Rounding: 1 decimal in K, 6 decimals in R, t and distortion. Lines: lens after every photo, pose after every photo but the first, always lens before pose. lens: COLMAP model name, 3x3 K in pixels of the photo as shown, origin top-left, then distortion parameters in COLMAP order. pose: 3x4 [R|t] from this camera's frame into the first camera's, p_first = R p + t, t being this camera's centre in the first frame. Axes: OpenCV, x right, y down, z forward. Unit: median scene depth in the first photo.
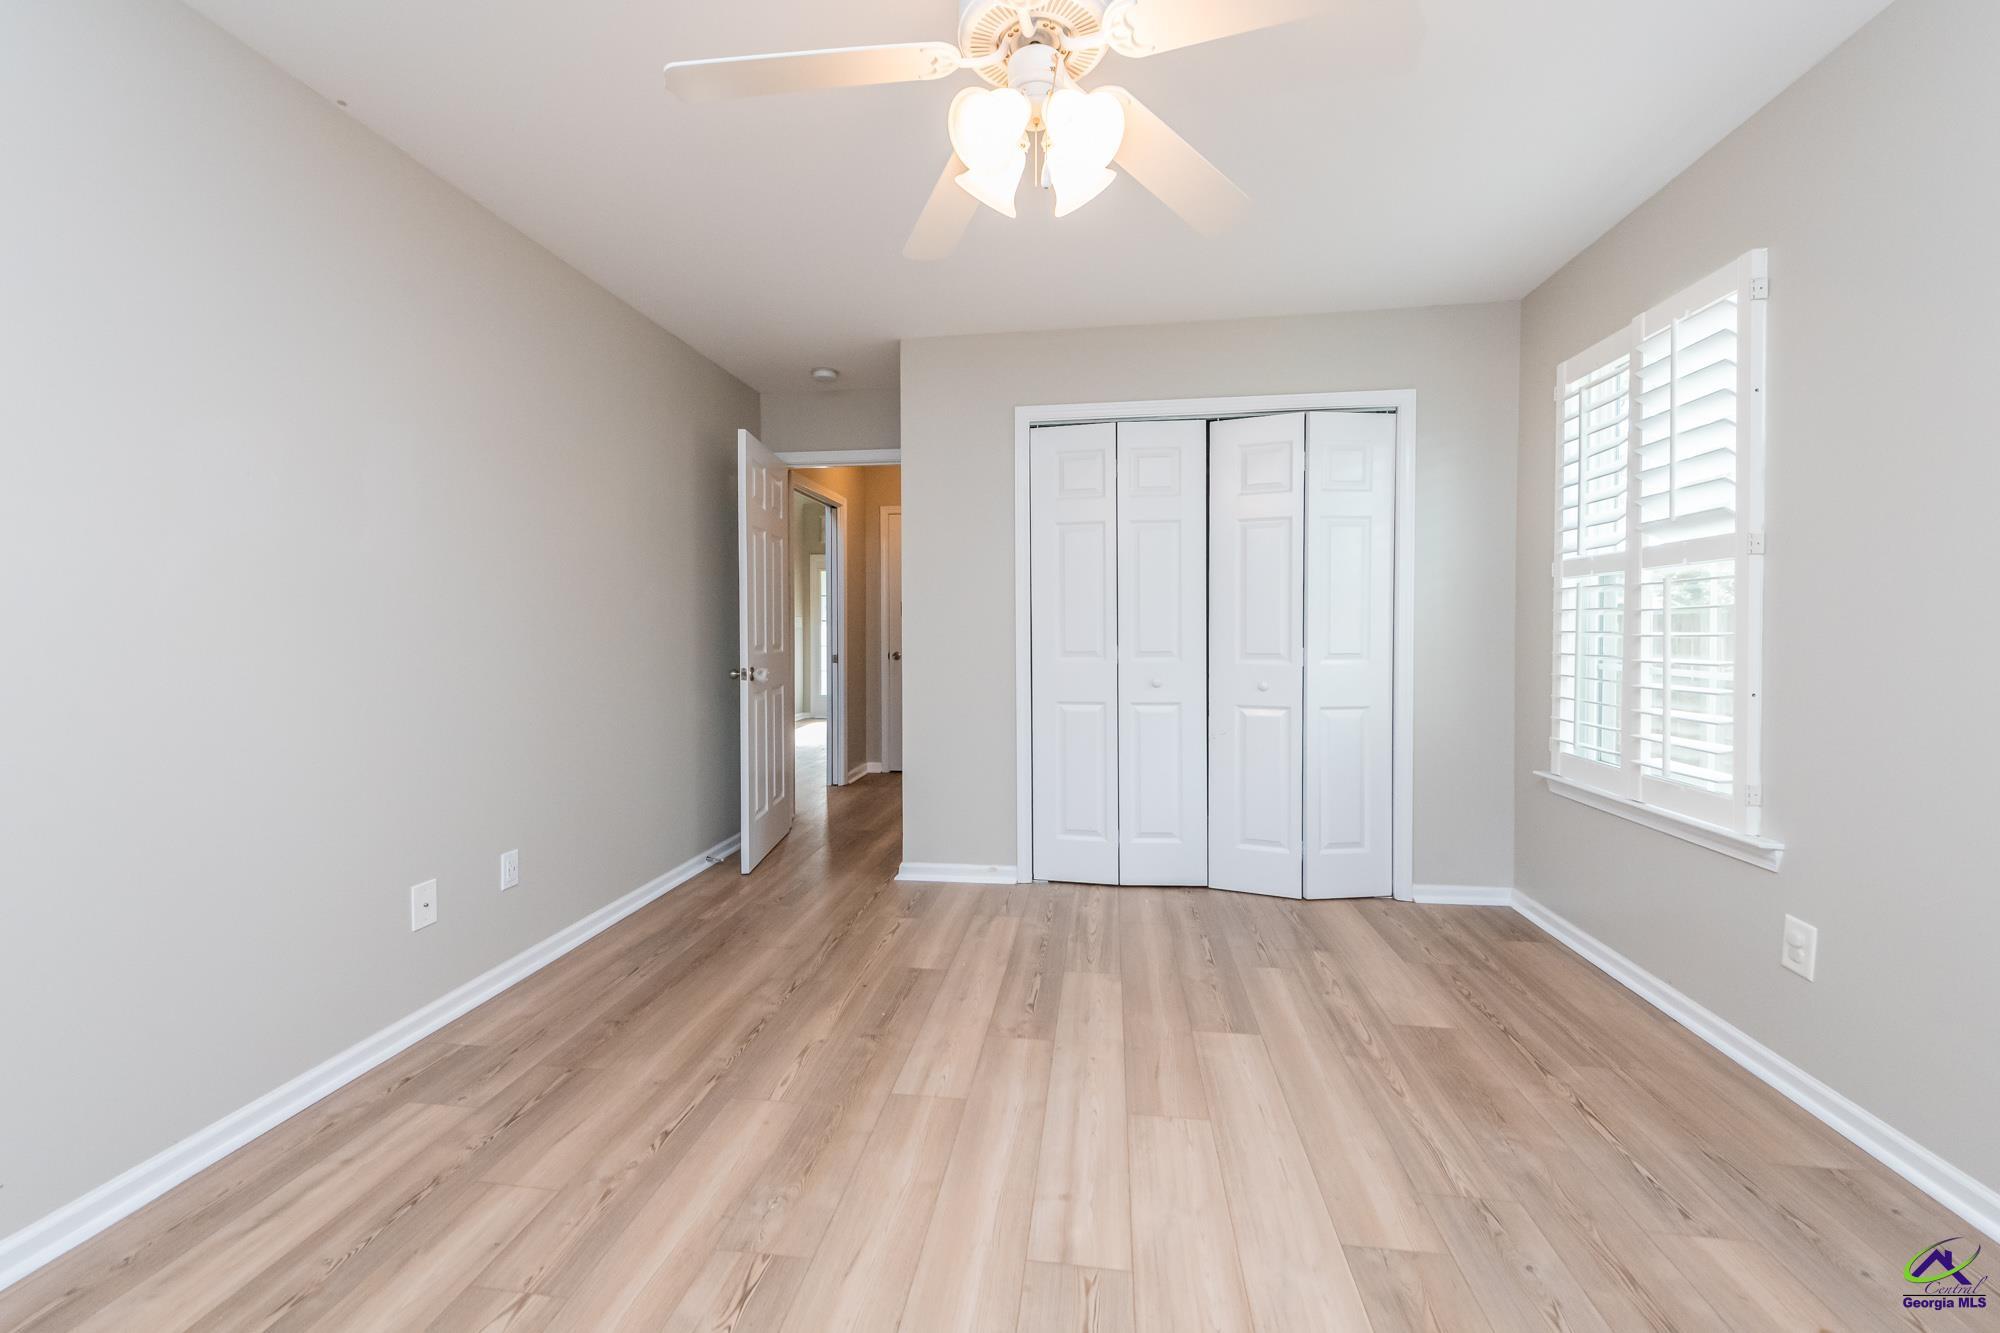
lens RADIAL K [[787.2, 0, 987.7], [0, 787.2, 649.9], [0, 0, 1]] dist [0.017699, -0.007696]
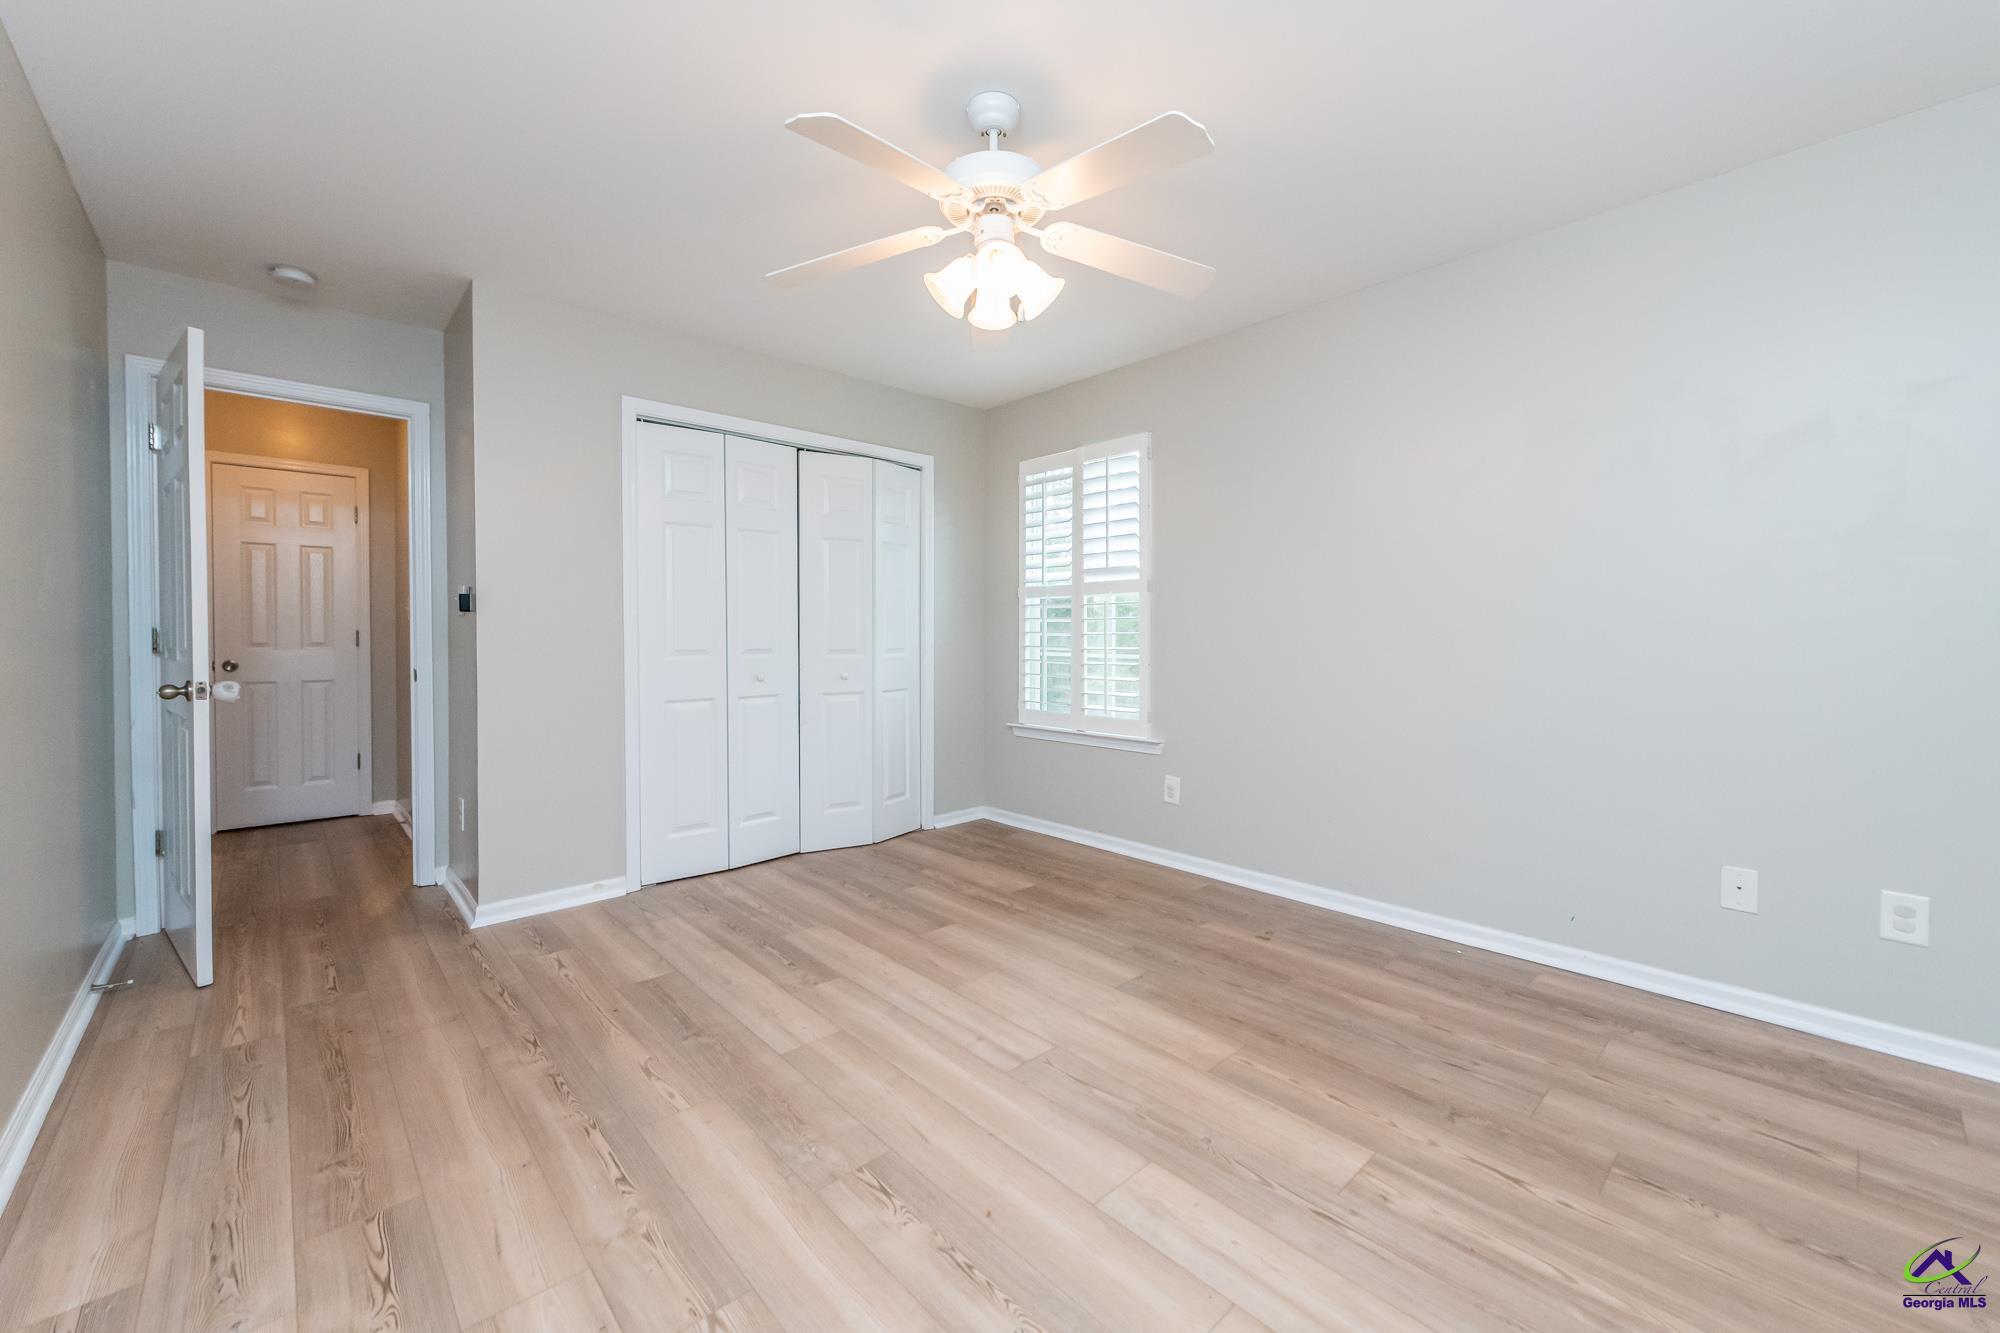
lens RADIAL K [[787.2, 0, 987.7], [0, 787.2, 649.9], [0, 0, 1]] dist [0.017699, -0.007696]
pose [[0.637063, -0.011707, 0.770723, -0.623657], [0.016732, 0.999859, 0.001357, 0.010303], [-0.770630, 0.012031, 0.637169, 0.073193]]
